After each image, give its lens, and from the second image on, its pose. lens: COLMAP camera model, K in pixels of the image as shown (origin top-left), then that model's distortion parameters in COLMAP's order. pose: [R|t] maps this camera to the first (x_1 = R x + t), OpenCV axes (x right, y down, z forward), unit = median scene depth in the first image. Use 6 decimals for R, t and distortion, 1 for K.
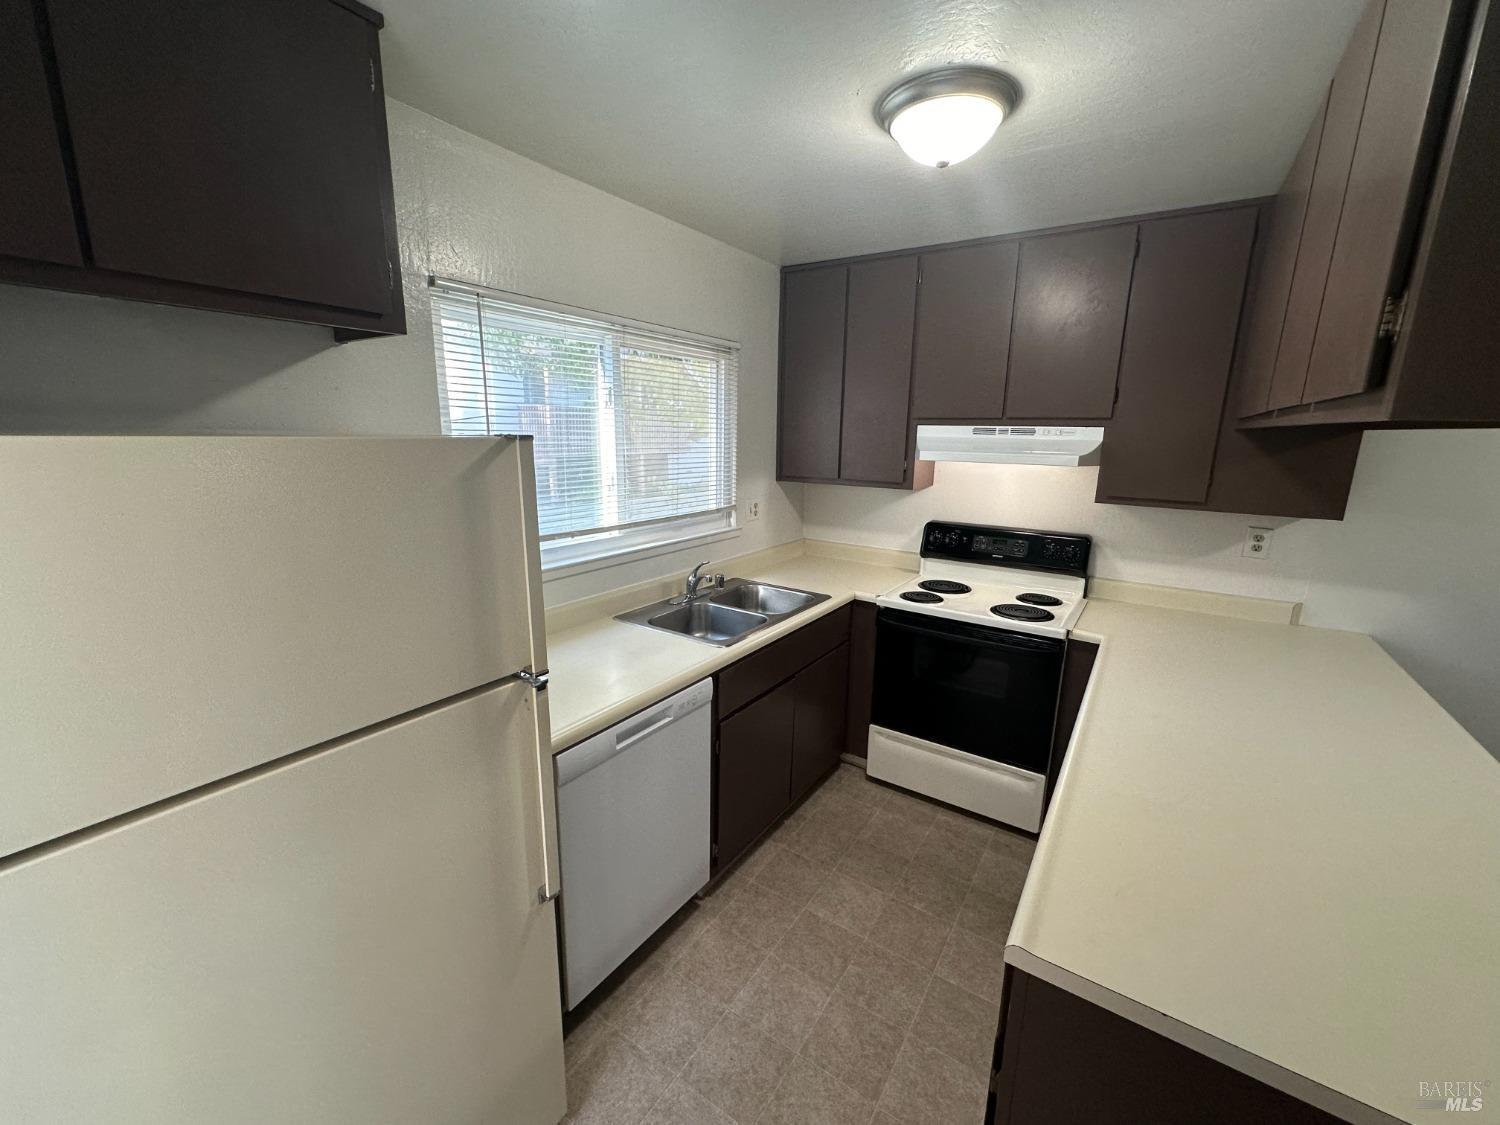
lens RADIAL K [[597.7, 0, 749.0], [0, 597.7, 565.6], [0, 0, 1]] dist [-0.003445, -0.000207]
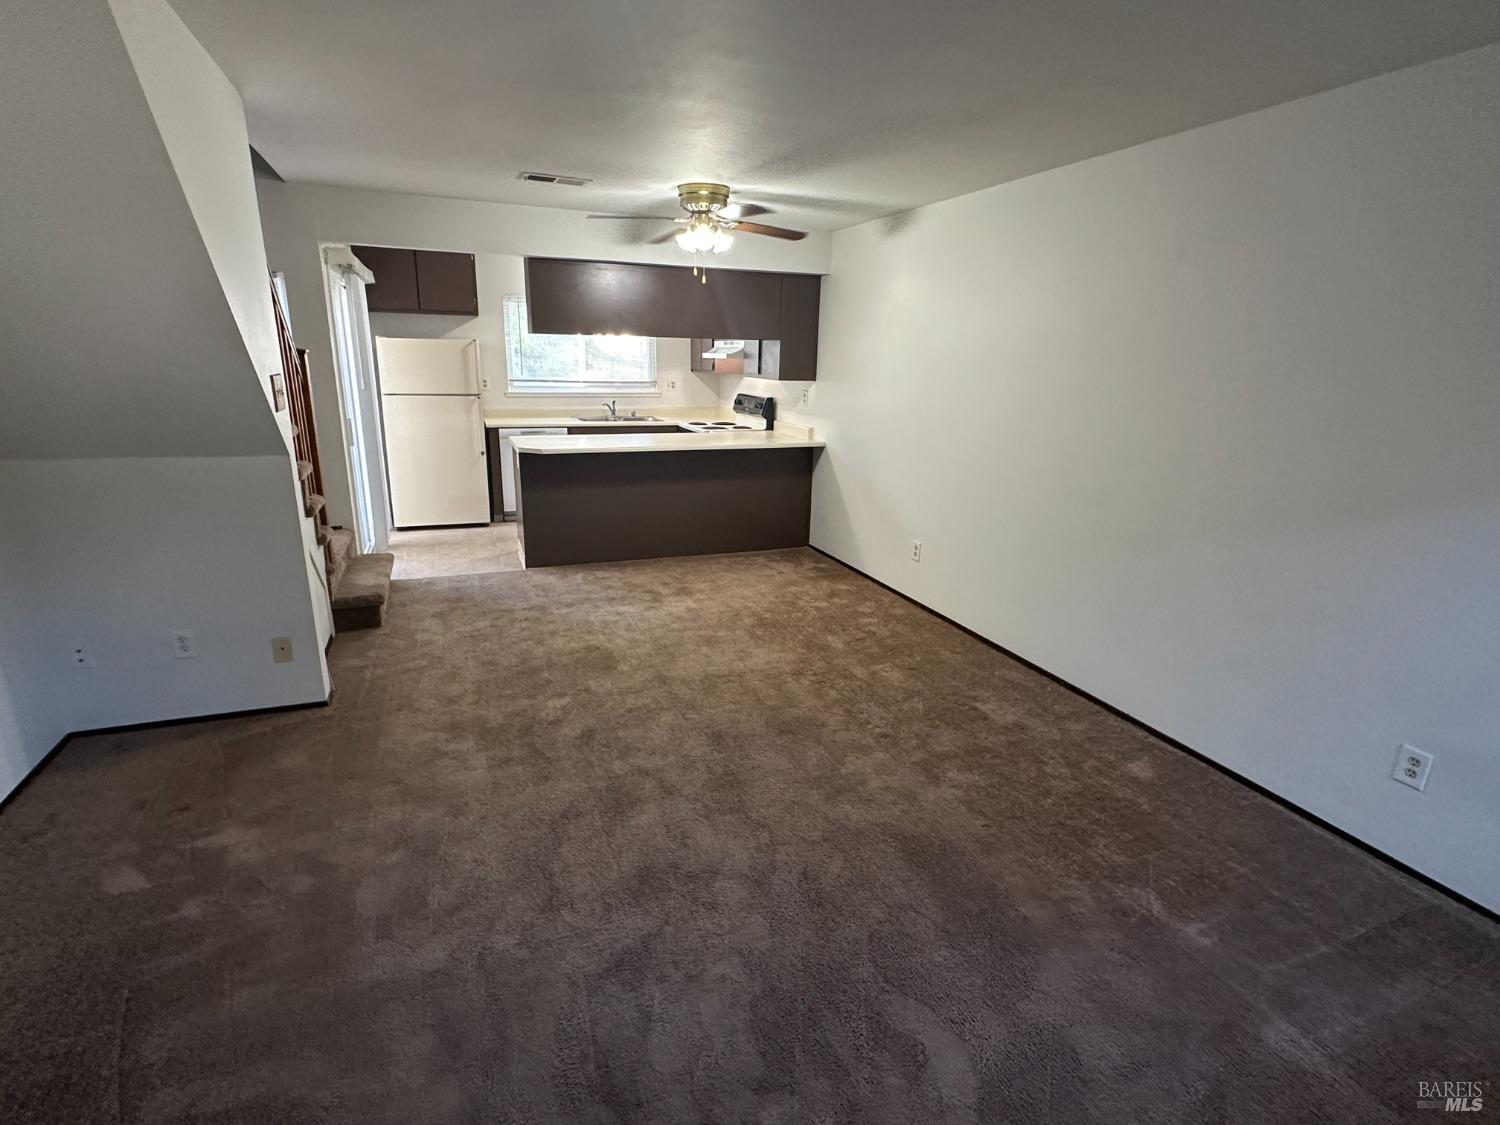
lens RADIAL K [[760.8, 0, 745.9], [0, 760.8, 562.2], [0, 0, 1]] dist [0.003016, 0.000080]
pose [[0.827965, 0.151778, -0.539850, 2.111658], [-0.129739, 0.988403, 0.078908, 0.326050], [0.545566, 0.004706, 0.838055, -1.237850]]
